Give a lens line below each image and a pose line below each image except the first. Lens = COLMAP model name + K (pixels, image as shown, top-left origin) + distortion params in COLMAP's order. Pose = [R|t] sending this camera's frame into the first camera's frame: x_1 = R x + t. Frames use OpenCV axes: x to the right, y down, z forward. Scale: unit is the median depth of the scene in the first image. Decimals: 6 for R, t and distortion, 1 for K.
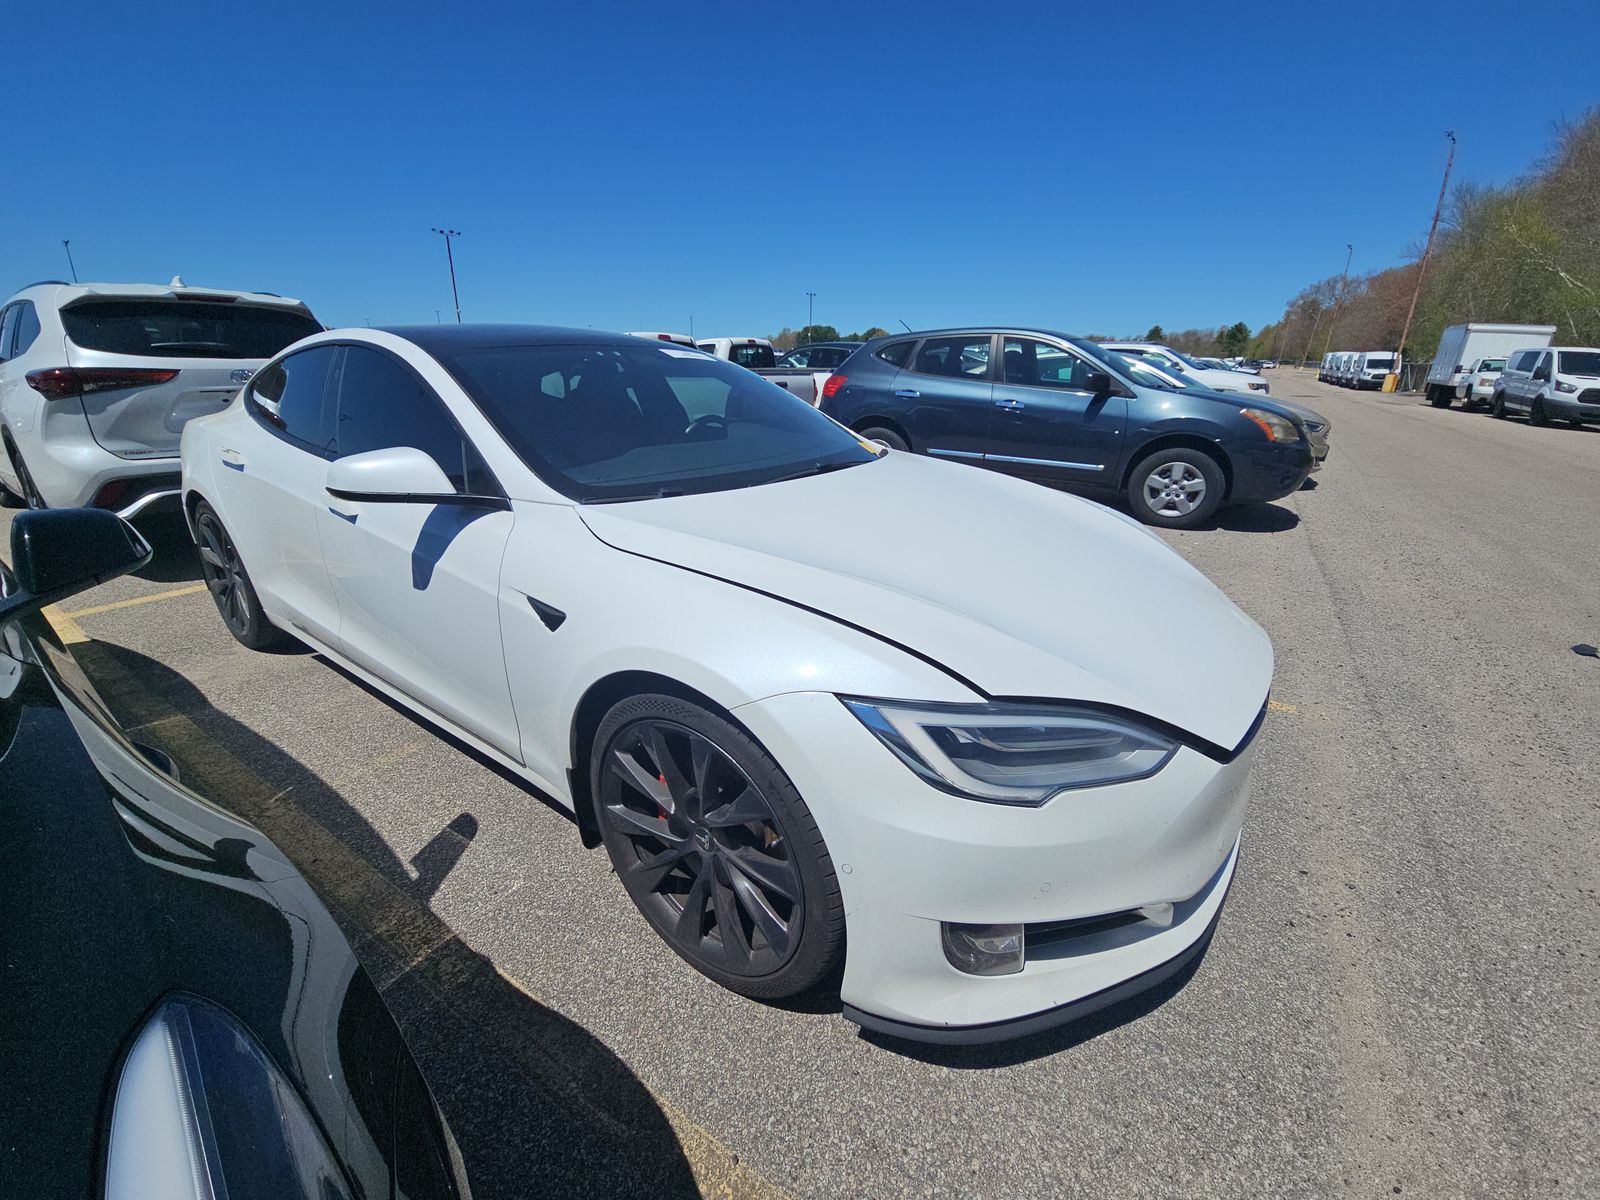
lens RADIAL K [[646.6, 0, 800.0], [0, 646.6, 600.0], [0, 0, 1]] dist [0.020903, -0.015784]
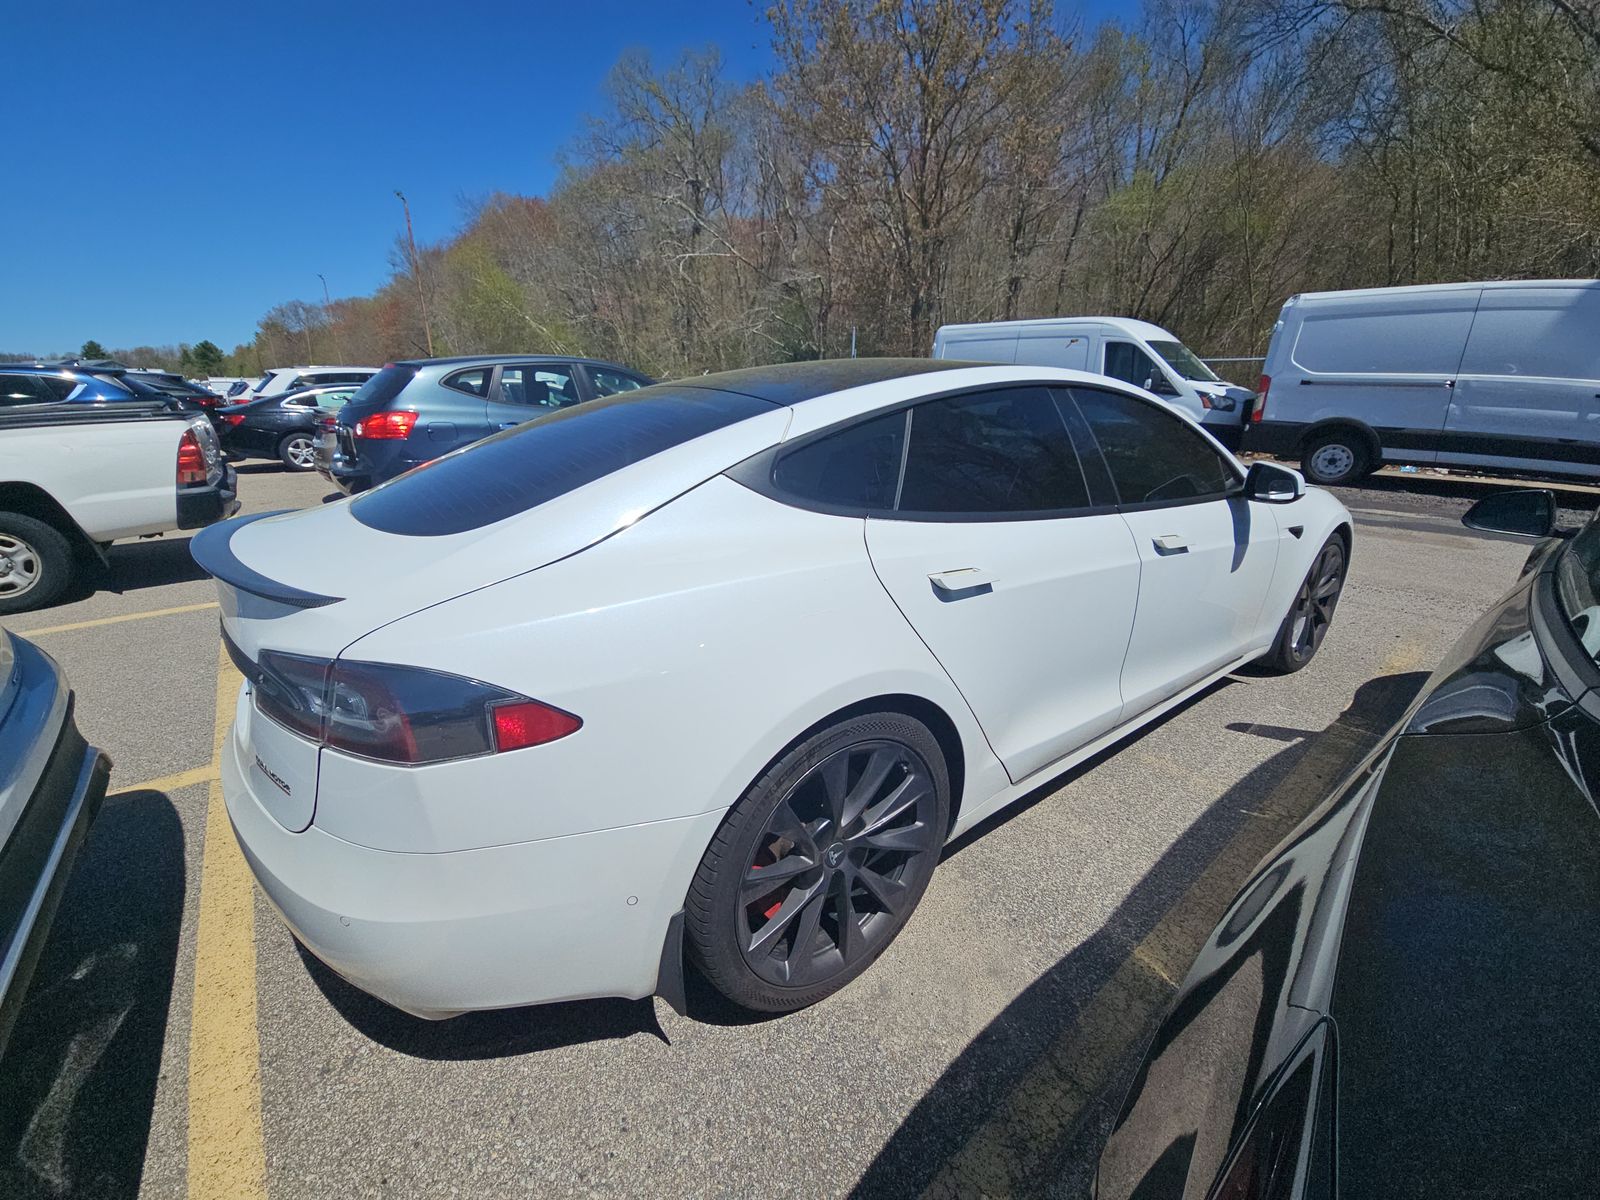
lens RADIAL K [[646.6, 0, 800.0], [0, 646.6, 600.0], [0, 0, 1]] dist [0.020903, -0.015784]
pose [[0.291856, -0.300348, 0.908081, -1.679264], [0.327454, 0.923419, 0.200178, -0.415320], [-0.898662, 0.238932, 0.367855, 1.083422]]
